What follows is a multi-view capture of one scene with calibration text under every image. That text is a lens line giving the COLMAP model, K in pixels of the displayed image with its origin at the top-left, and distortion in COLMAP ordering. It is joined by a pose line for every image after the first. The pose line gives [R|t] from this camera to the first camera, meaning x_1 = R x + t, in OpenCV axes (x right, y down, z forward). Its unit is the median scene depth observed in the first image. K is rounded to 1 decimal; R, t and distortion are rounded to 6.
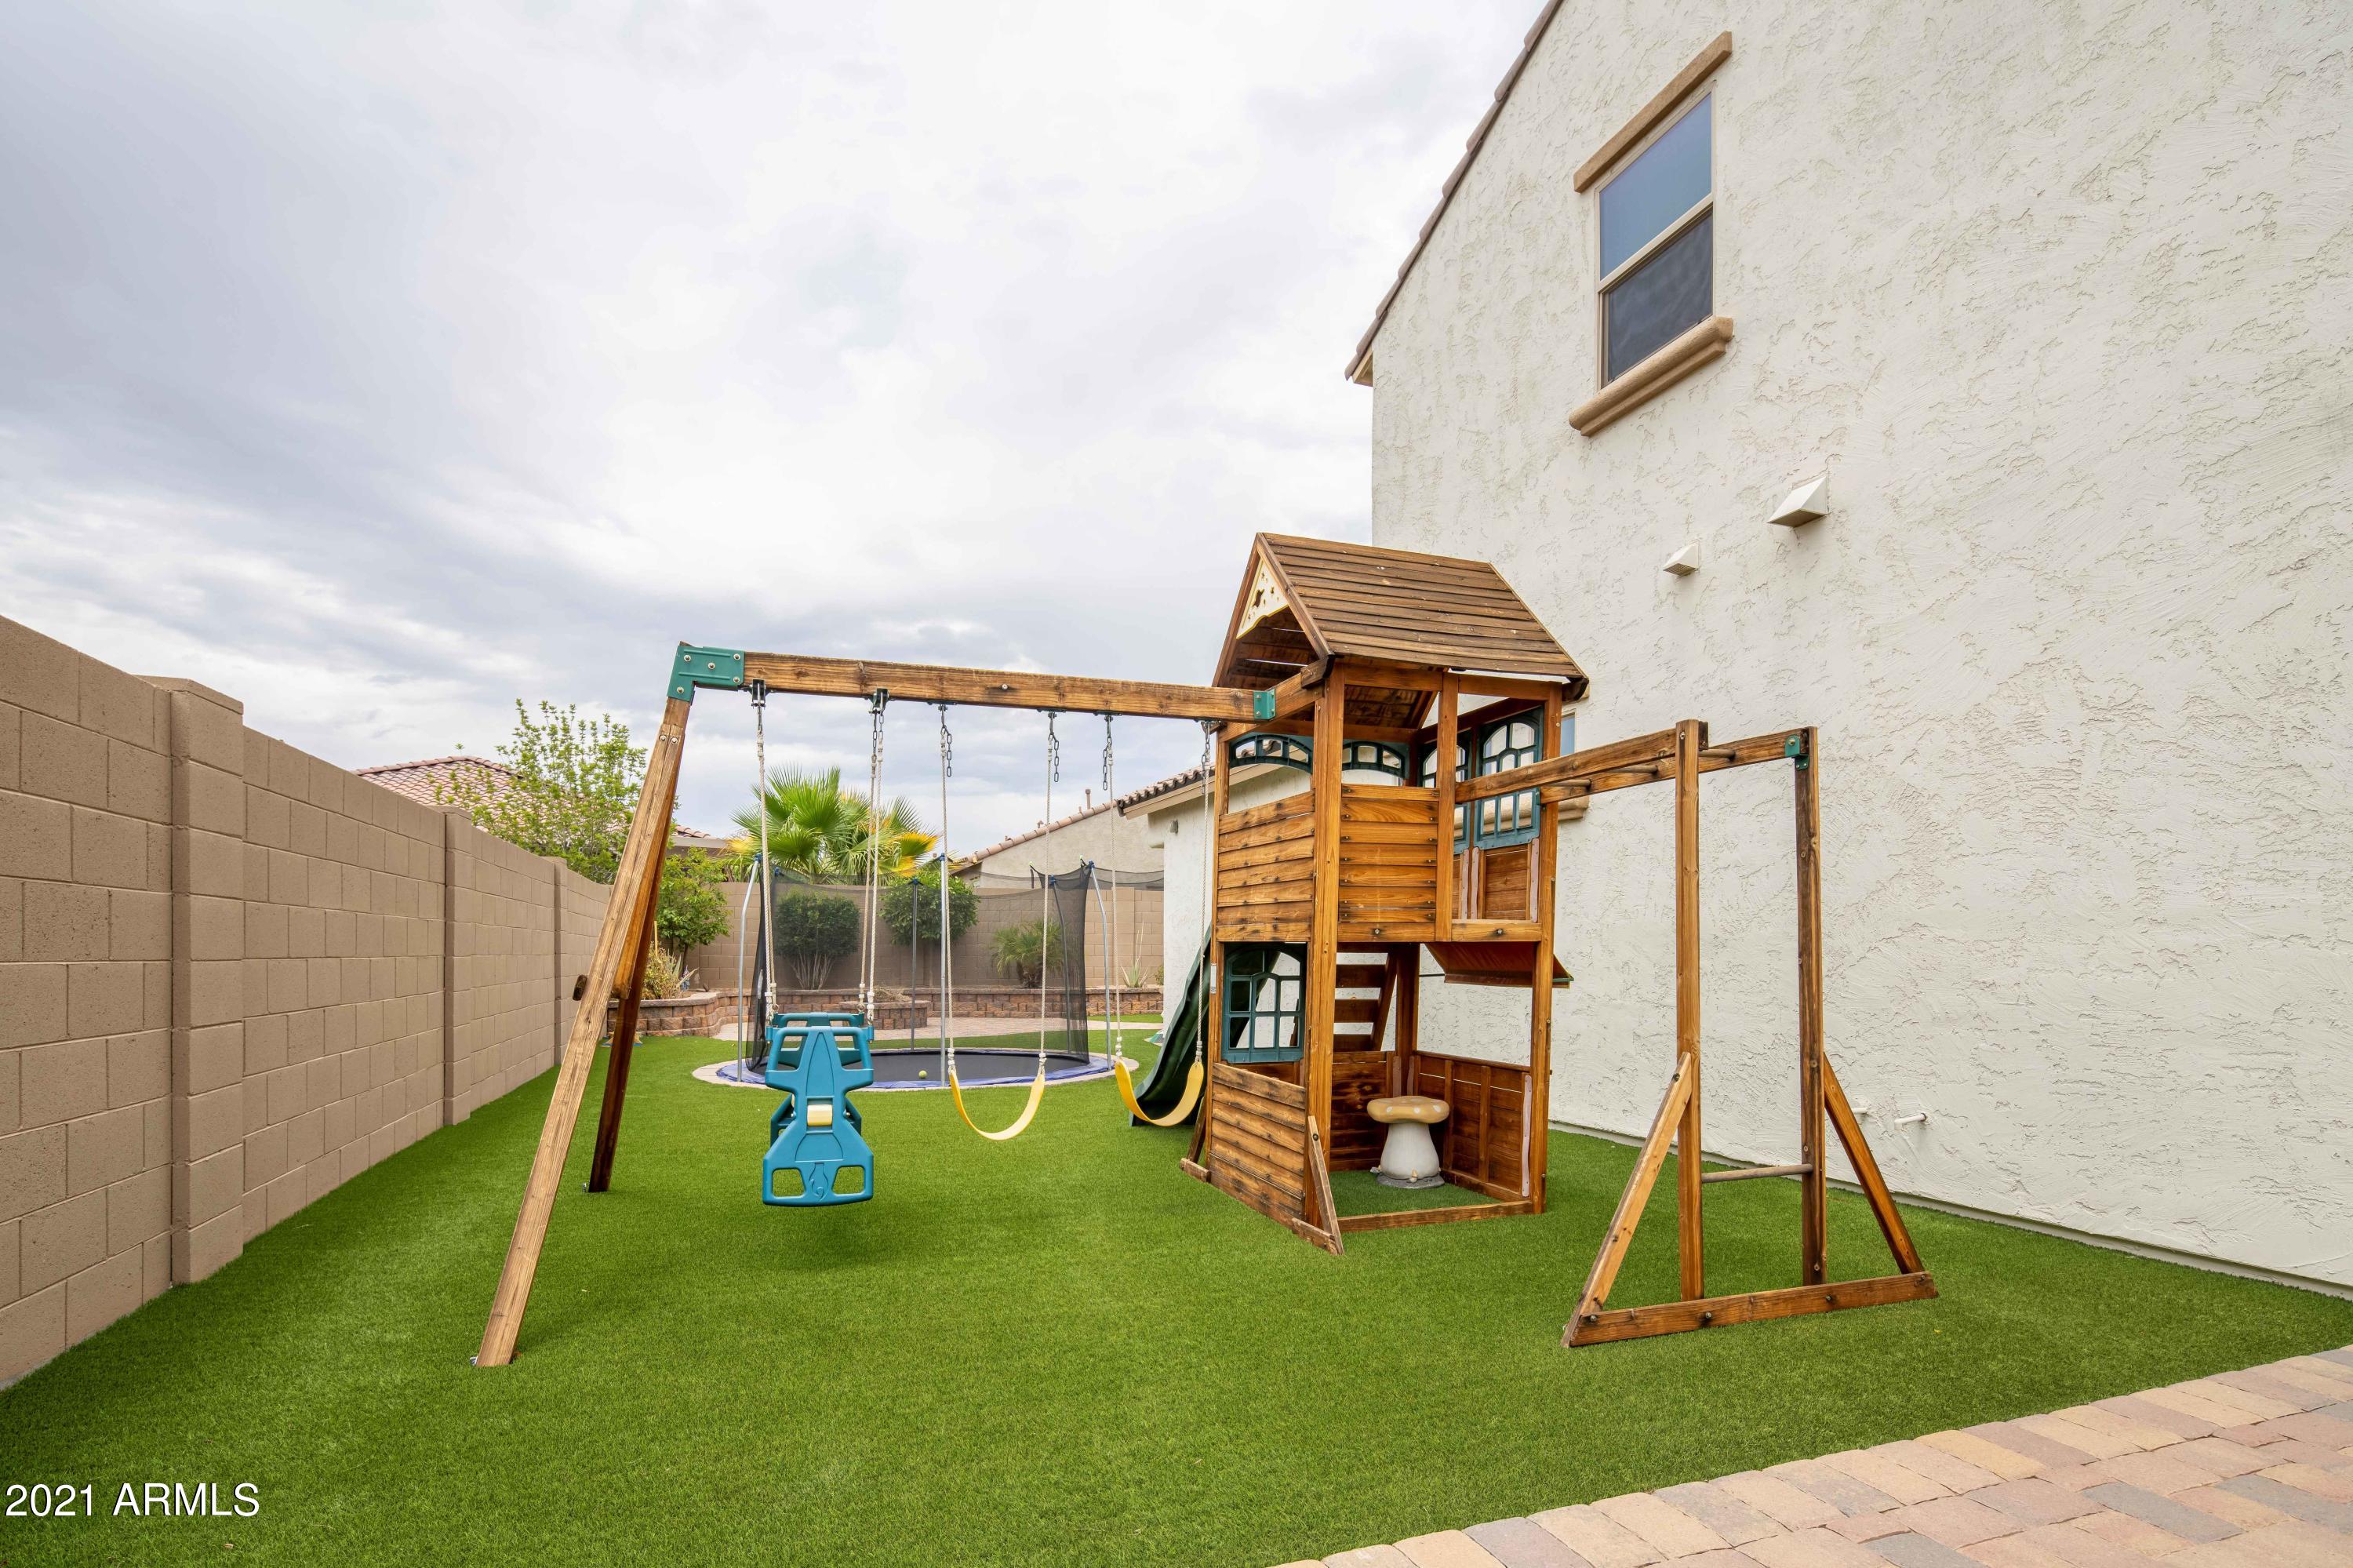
lens RADIAL K [[1154.2, 0, 1171.0], [0, 1154.2, 789.8], [0, 0, 1]] dist [0.001149, -0.000023]
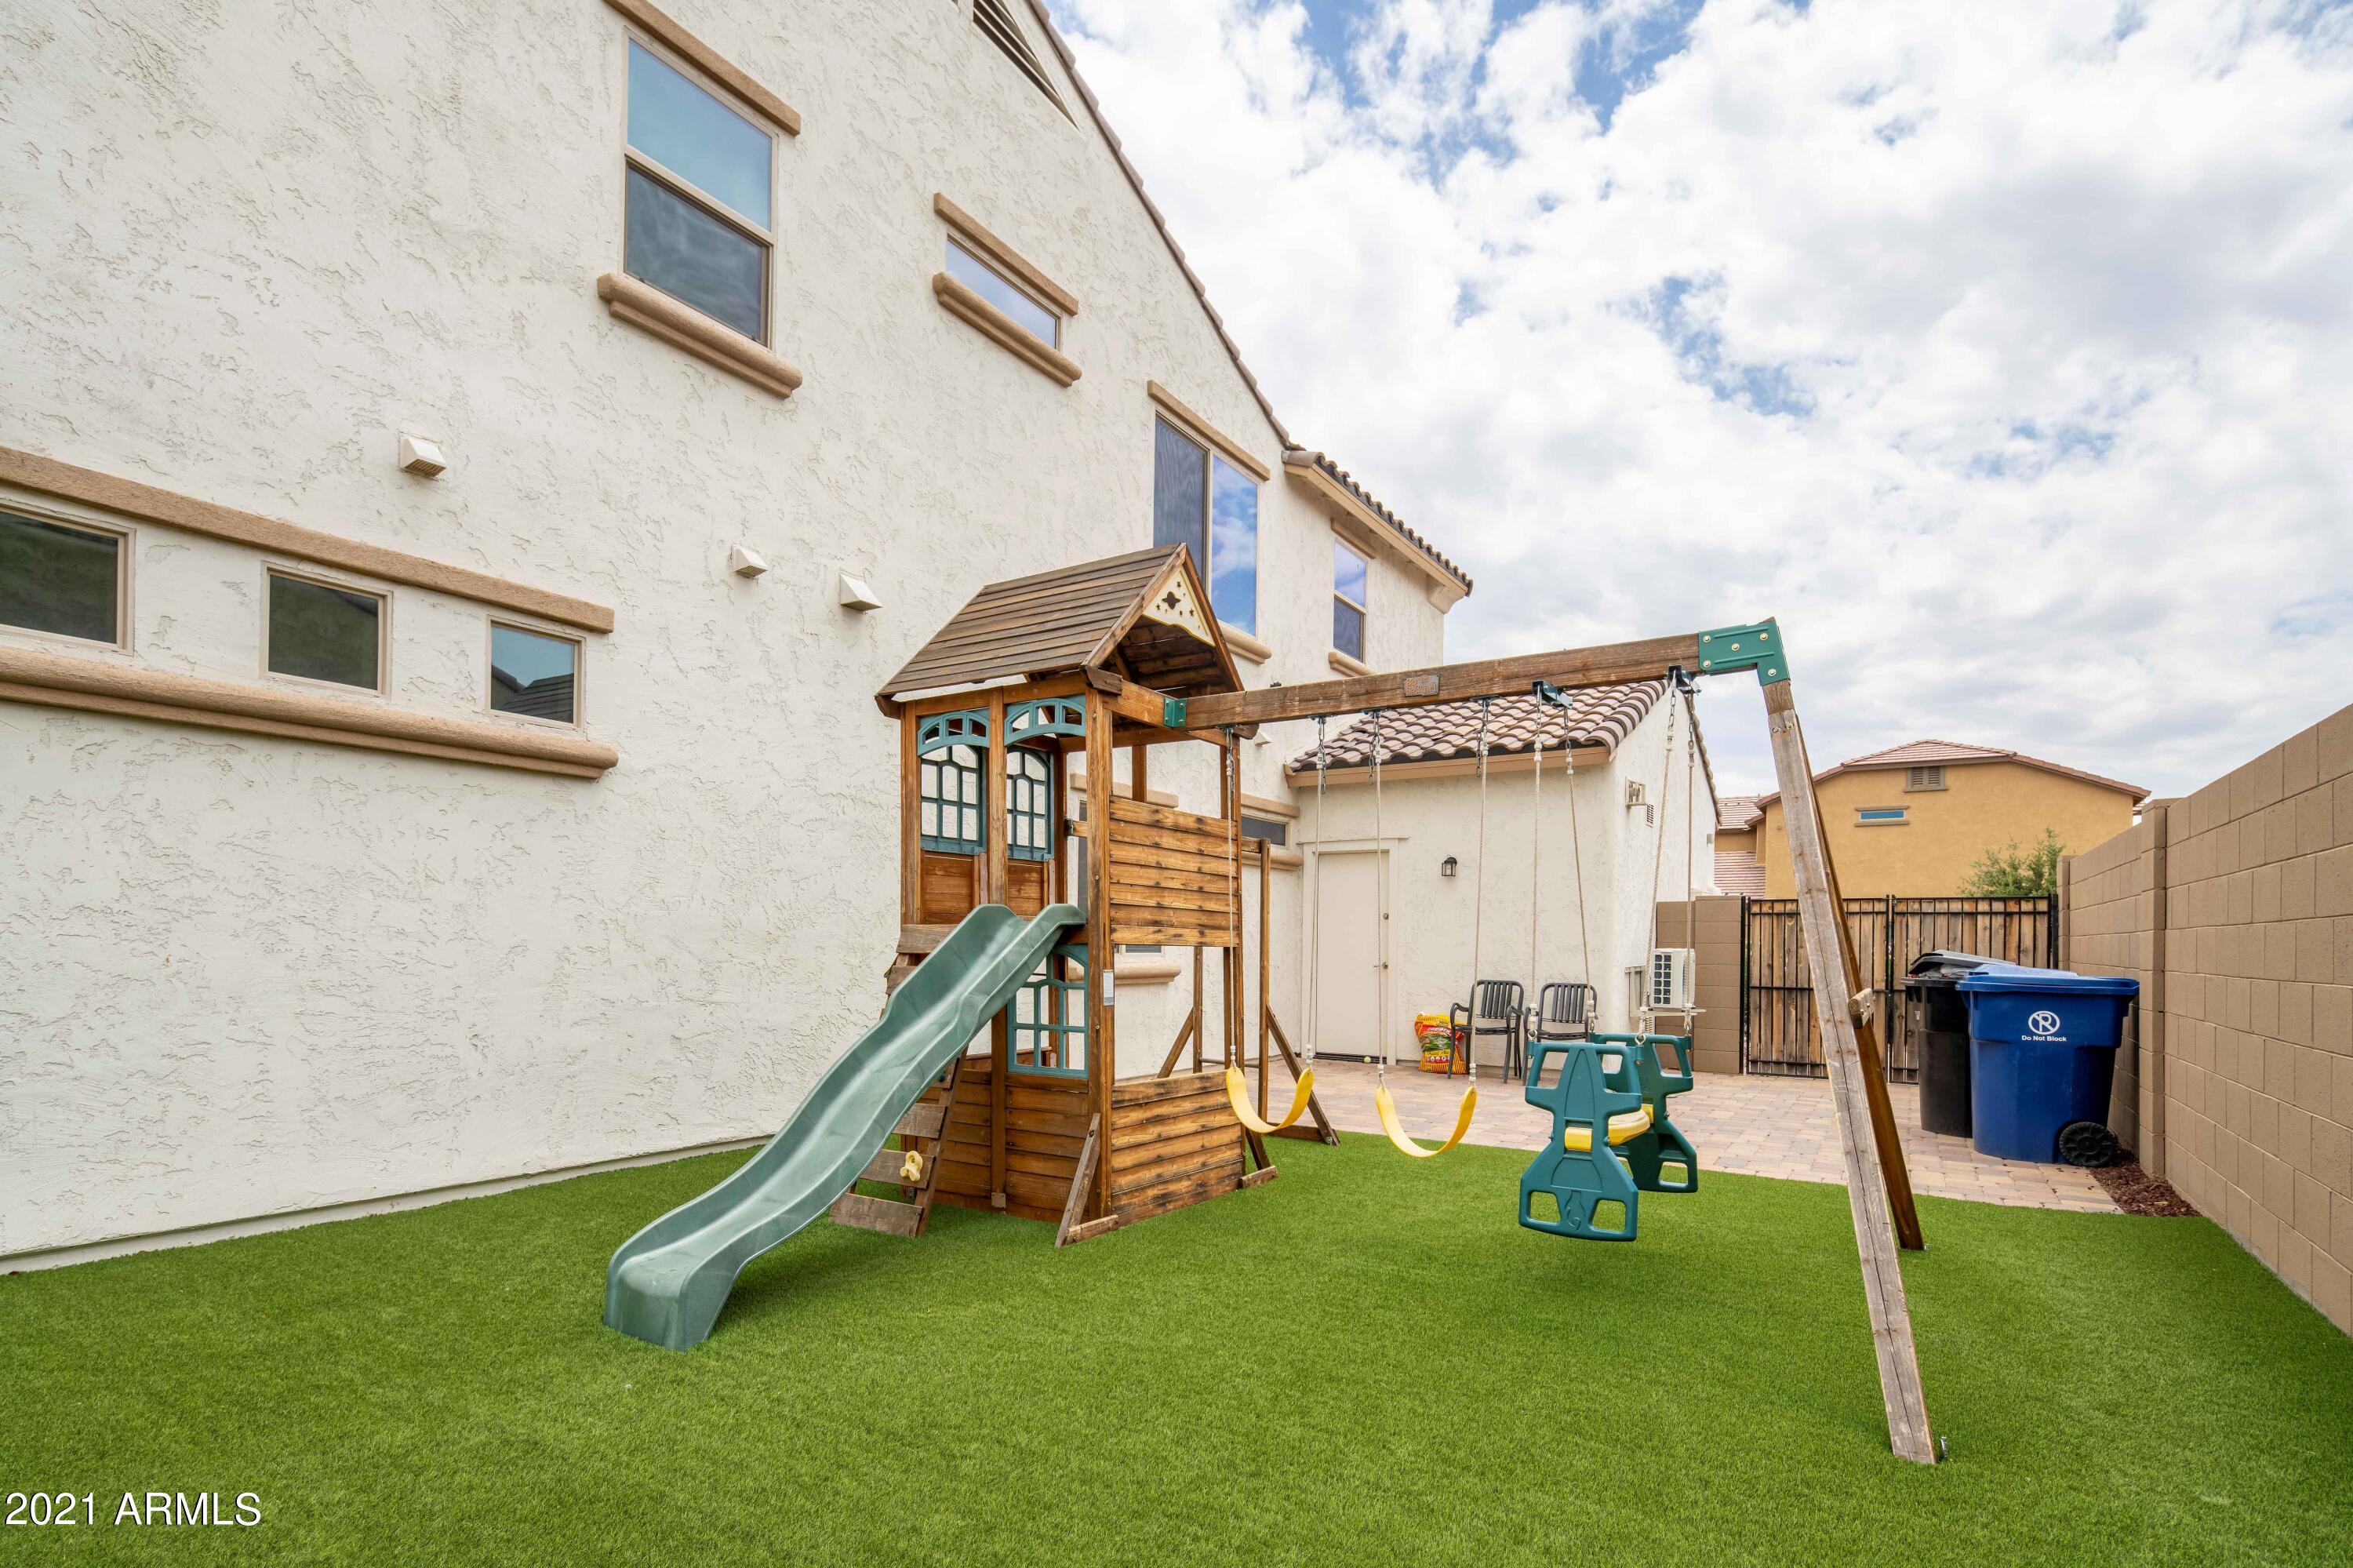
lens RADIAL K [[1154.2, 0, 1171.0], [0, 1154.2, 789.8], [0, 0, 1]] dist [0.001149, -0.000023]
pose [[-0.613374, 0.096089, 0.783926, -0.642526], [-0.123648, 0.968648, -0.215479, 0.192785], [-0.780054, -0.229100, -0.582262, 1.435847]]
